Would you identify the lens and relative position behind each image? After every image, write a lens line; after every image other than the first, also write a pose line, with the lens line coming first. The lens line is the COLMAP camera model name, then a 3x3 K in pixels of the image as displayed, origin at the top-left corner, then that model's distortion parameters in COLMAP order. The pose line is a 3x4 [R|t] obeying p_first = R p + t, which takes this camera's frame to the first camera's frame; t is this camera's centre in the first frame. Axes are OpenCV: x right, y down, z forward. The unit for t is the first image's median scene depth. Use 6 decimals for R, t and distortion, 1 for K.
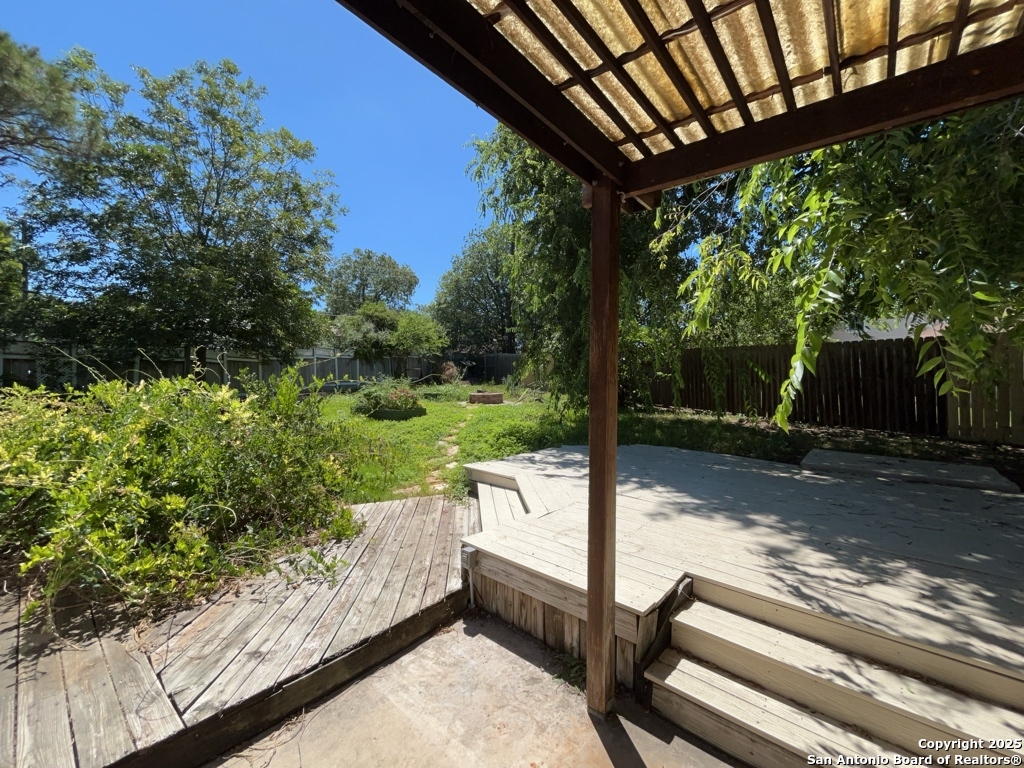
lens RADIAL K [[414.7, 0, 511.9], [0, 414.7, 384.8], [0, 0, 1]] dist [-0.002503, -0.000314]
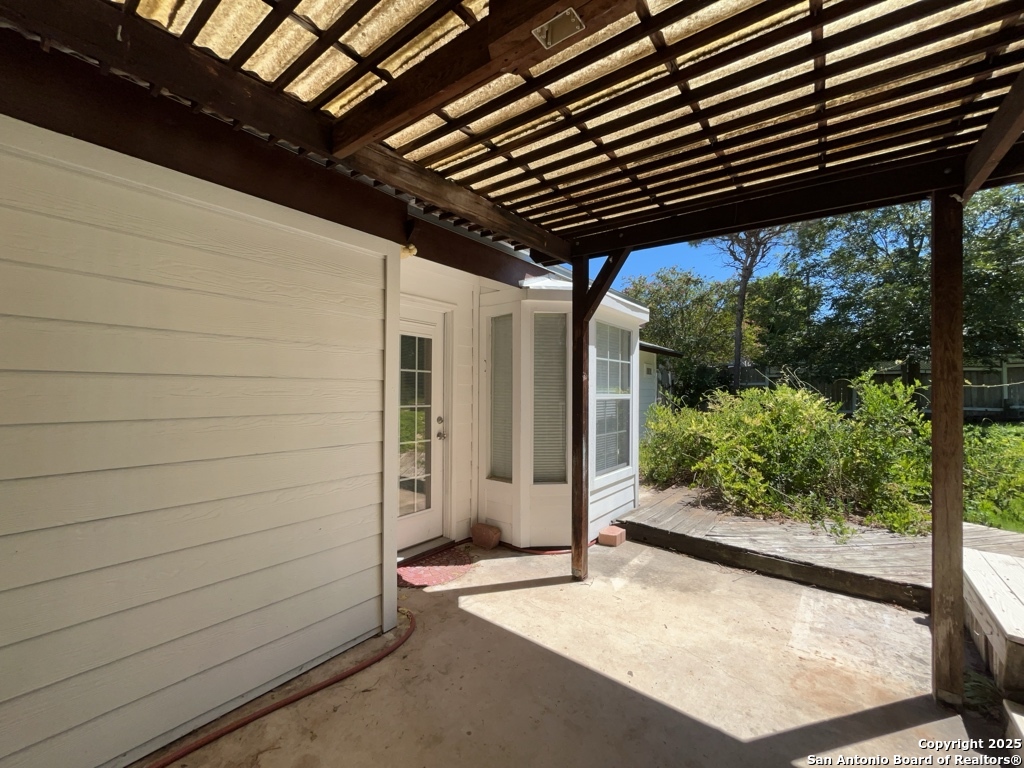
lens RADIAL K [[414.7, 0, 513.0], [0, 414.7, 389.2], [0, 0, 1]] dist [-0.002503, -0.000314]
pose [[0.047243, -0.007568, -0.998855, 0.998492], [-0.024108, 0.999671, -0.008714, 0.047752], [0.998592, 0.024492, 0.047045, -0.105919]]
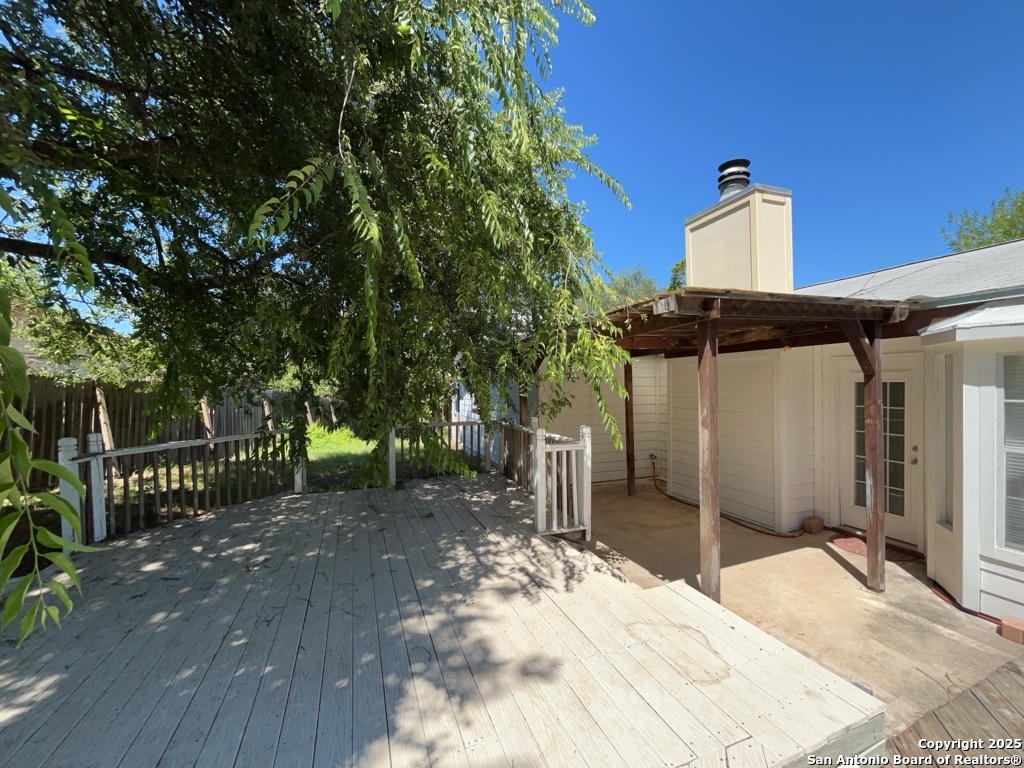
lens RADIAL K [[414.7, 0, 513.7], [0, 414.7, 383.0], [0, 0, 1]] dist [-0.002503, -0.000314]
pose [[-0.875447, 0.004895, 0.483289, 0.062419], [0.011592, 0.999874, 0.010871, -0.196301], [-0.483174, 0.015119, -0.875394, 2.351210]]
